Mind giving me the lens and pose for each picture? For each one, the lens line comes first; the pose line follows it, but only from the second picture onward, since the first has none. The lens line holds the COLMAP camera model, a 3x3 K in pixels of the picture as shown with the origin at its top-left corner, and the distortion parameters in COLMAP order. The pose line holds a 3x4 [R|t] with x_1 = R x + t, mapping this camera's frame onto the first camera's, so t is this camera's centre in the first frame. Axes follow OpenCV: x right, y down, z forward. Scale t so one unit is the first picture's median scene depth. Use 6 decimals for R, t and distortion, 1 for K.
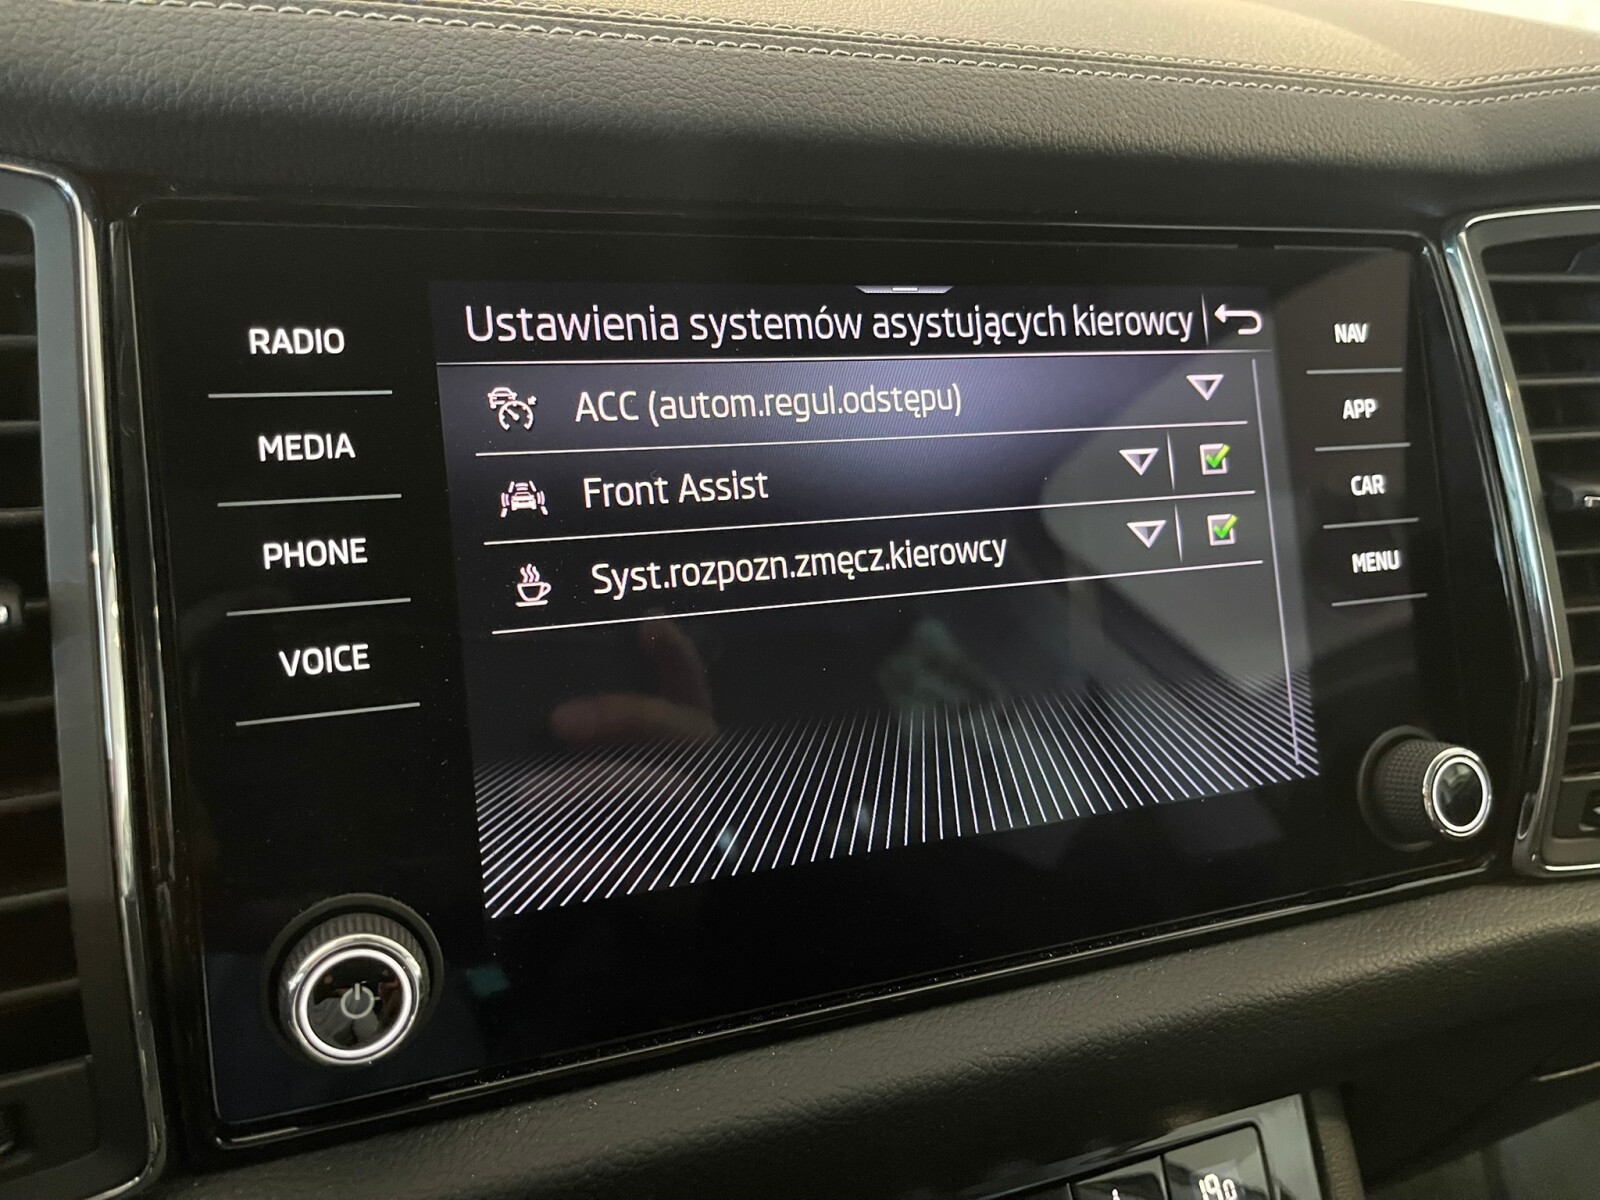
lens RADIAL K [[1238.0, 0, 801.2], [0, 1238.0, 599.2], [0, 0, 1]] dist [0.068923, -0.097386]
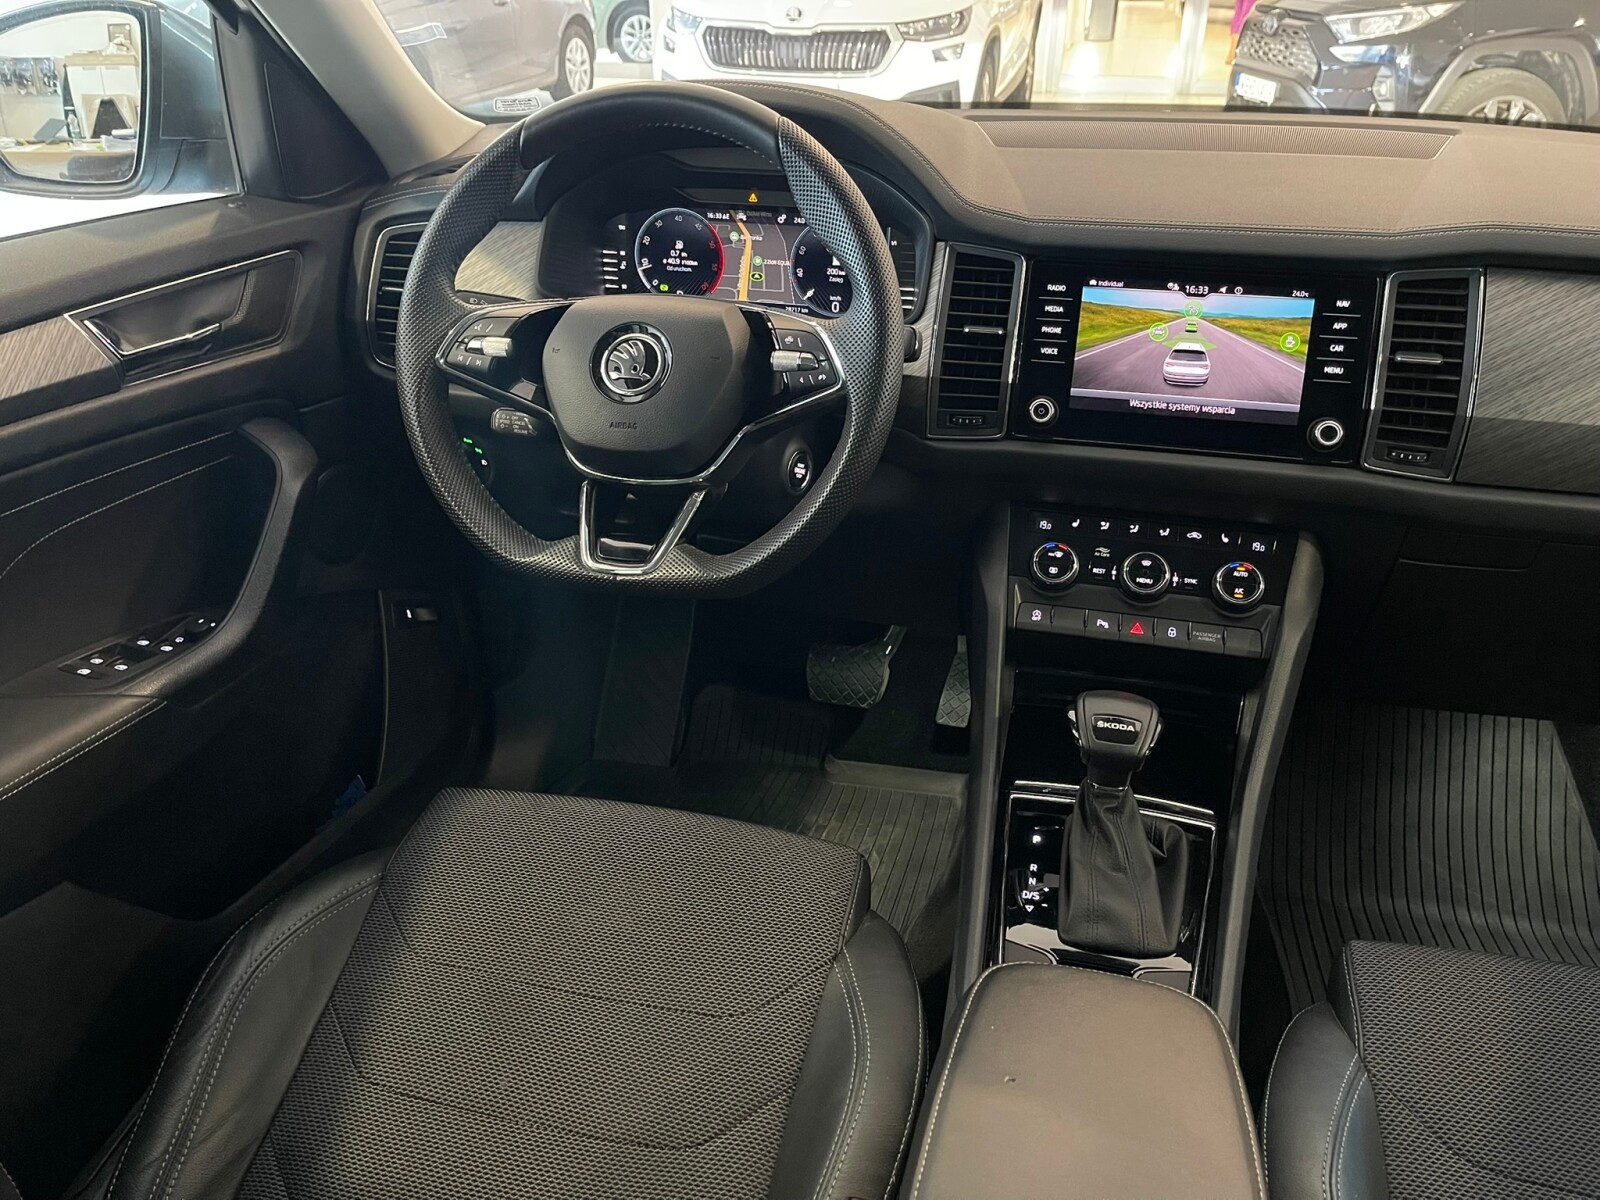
lens RADIAL K [[1238.0, 0, 798.5], [0, 1238.0, 581.1], [0, 0, 1]] dist [0.068923, -0.097386]
pose [[0.806000, 0.223081, -0.548269, 1.674089], [-0.165819, 0.974271, 0.152647, 0.334301], [0.568215, -0.032120, 0.822253, -3.548343]]
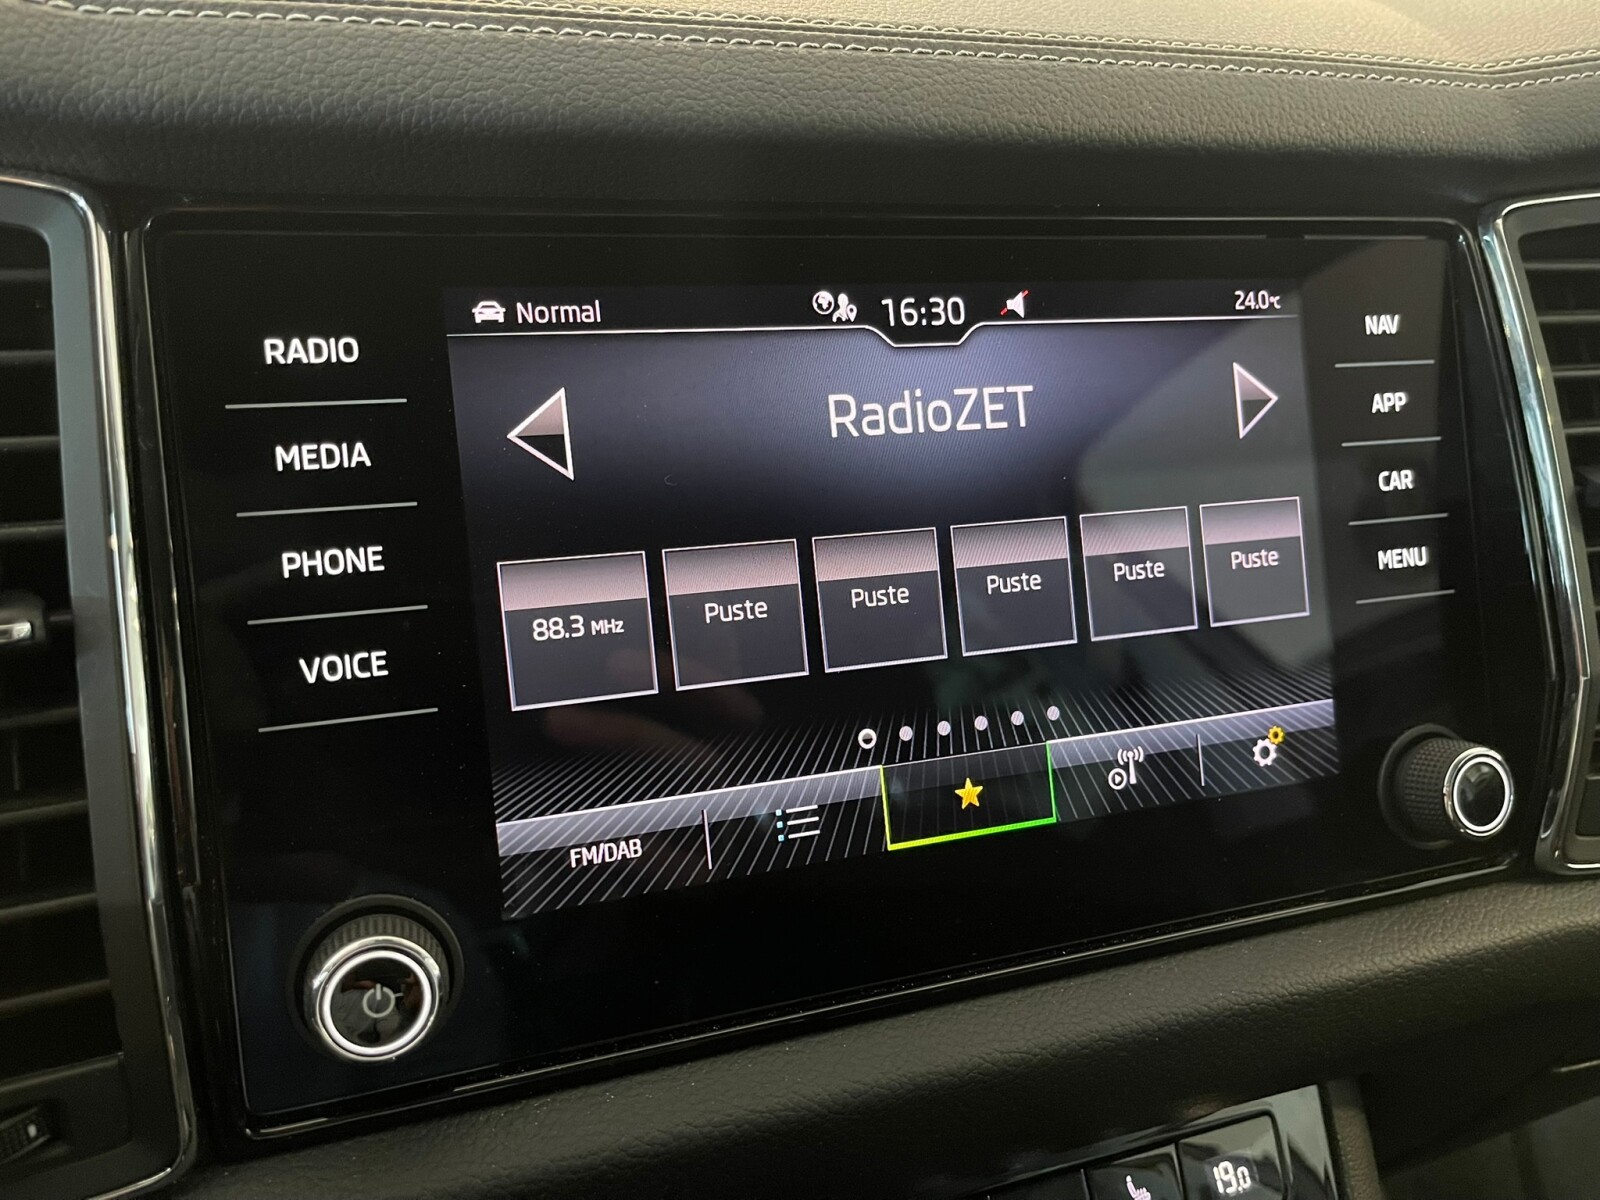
lens RADIAL K [[1238.0, 0, 806.4], [0, 1238.0, 620.6], [0, 0, 1]] dist [0.068923, -0.097386]
pose [[0.999602, 0.001873, -0.028152, 0.021745], [-0.000606, 0.998991, 0.044917, -0.031950], [0.028208, -0.044882, 0.998594, -0.003107]]
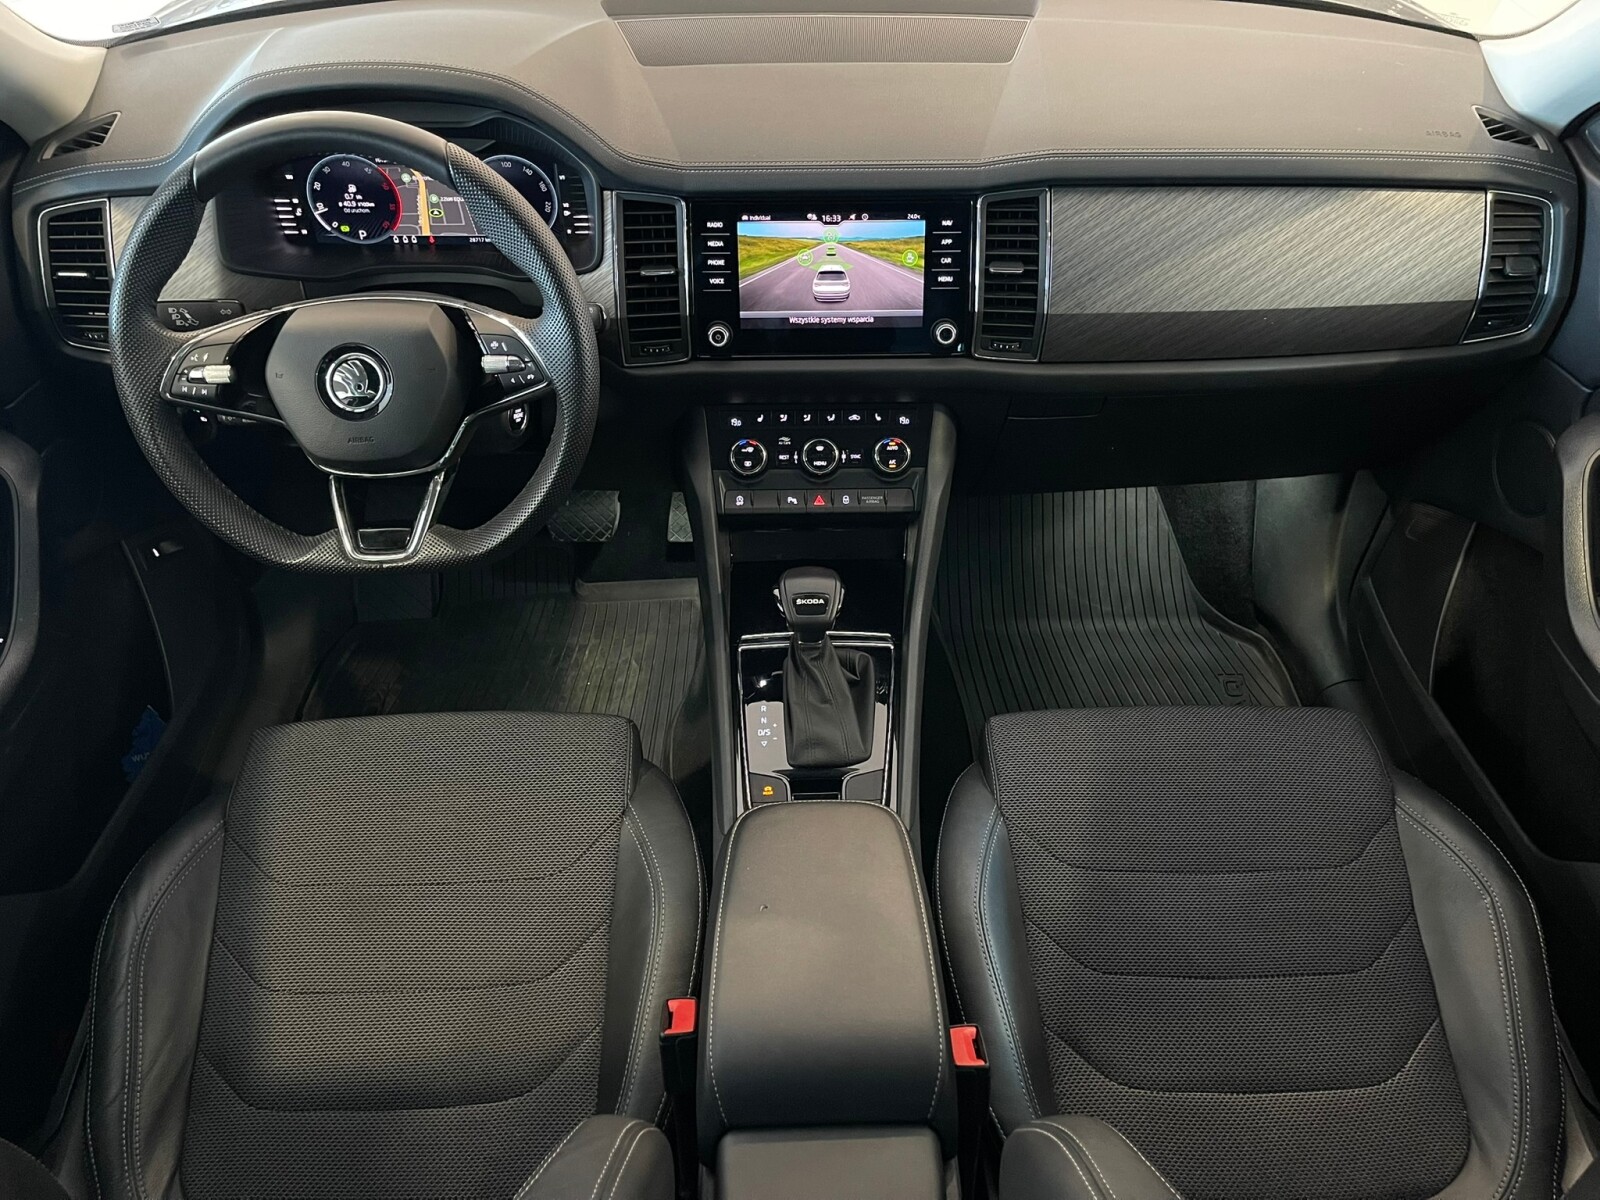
lens RADIAL K [[1238.0, 0, 819.8], [0, 1238.0, 596.6], [0, 0, 1]] dist [0.068923, -0.097386]
pose [[0.938244, 0.200187, -0.282176, 1.899693], [-0.078824, 0.917834, 0.389059, -0.845981], [0.336876, -0.342790, 0.876932, -4.209969]]
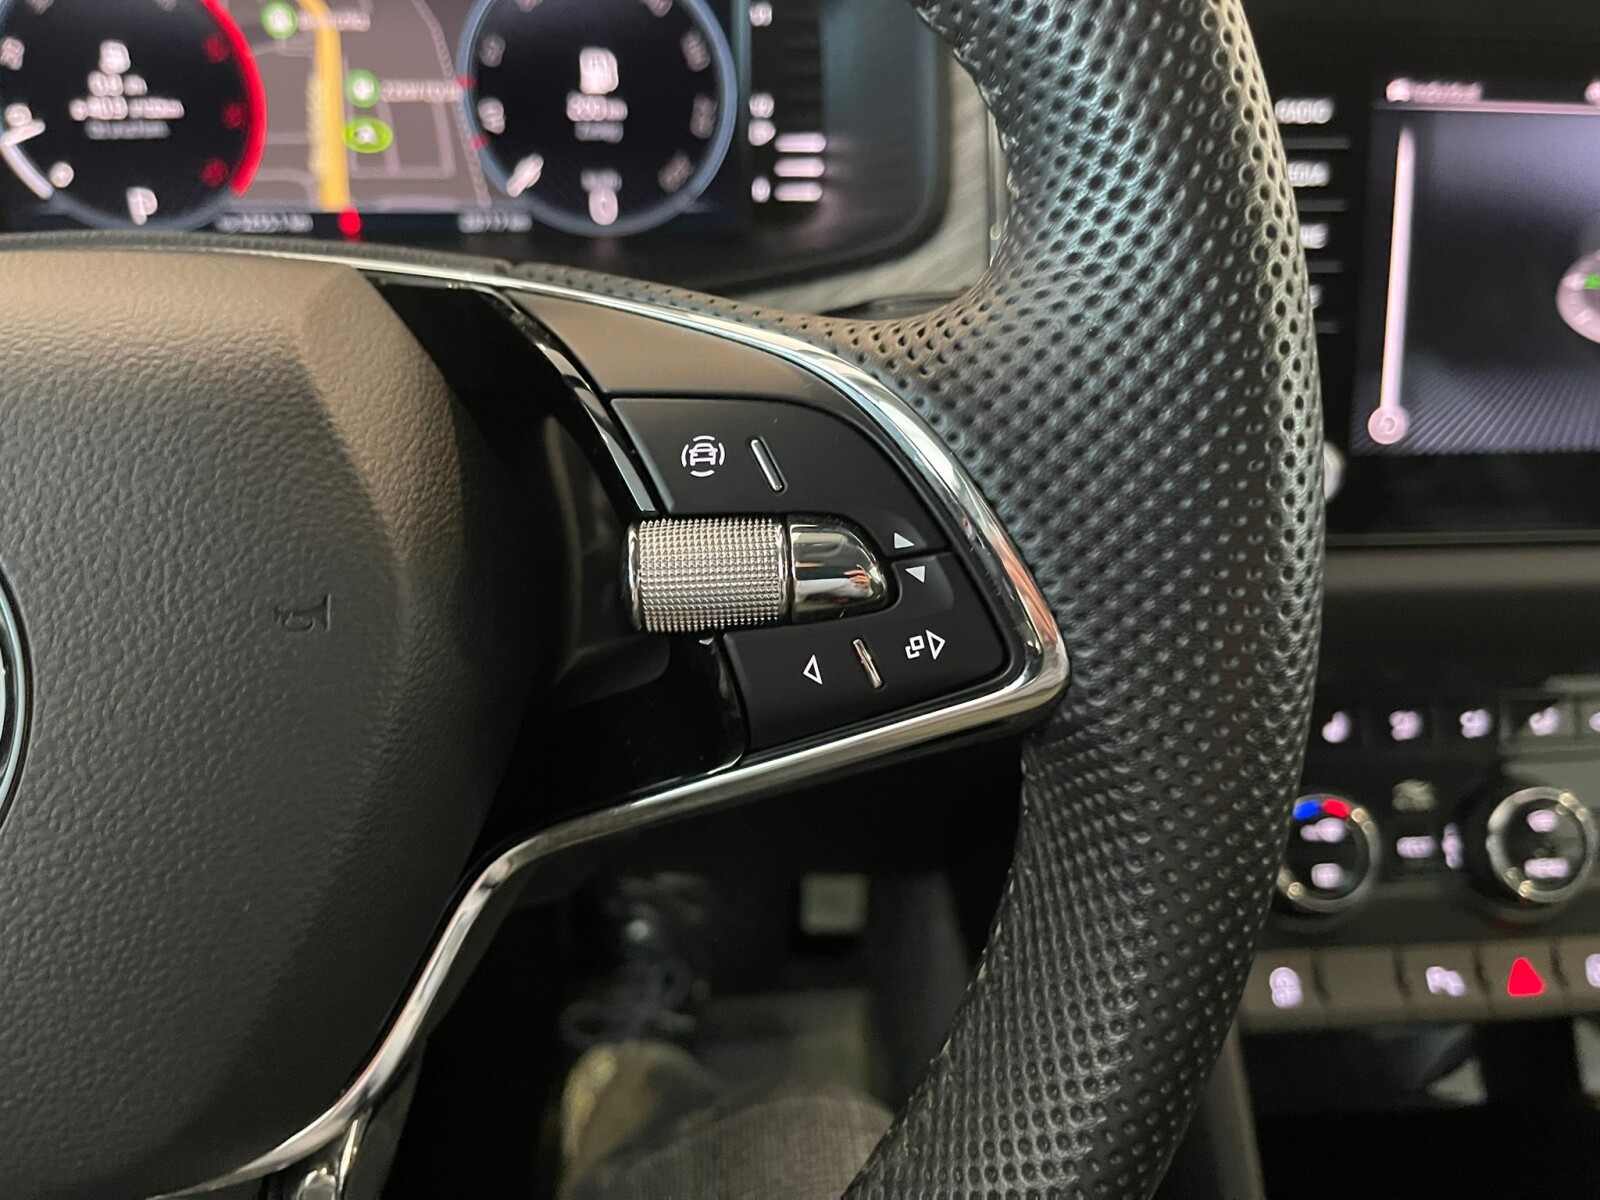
lens RADIAL K [[1238.0, 0, 769.2], [0, 1238.0, 607.2], [0, 0, 1]] dist [0.068923, -0.097386]
pose [[0.945942, 0.140445, -0.292352, -0.465524], [-0.070895, 0.969121, 0.236174, 0.103654], [0.316494, -0.202681, 0.926689, -0.920193]]
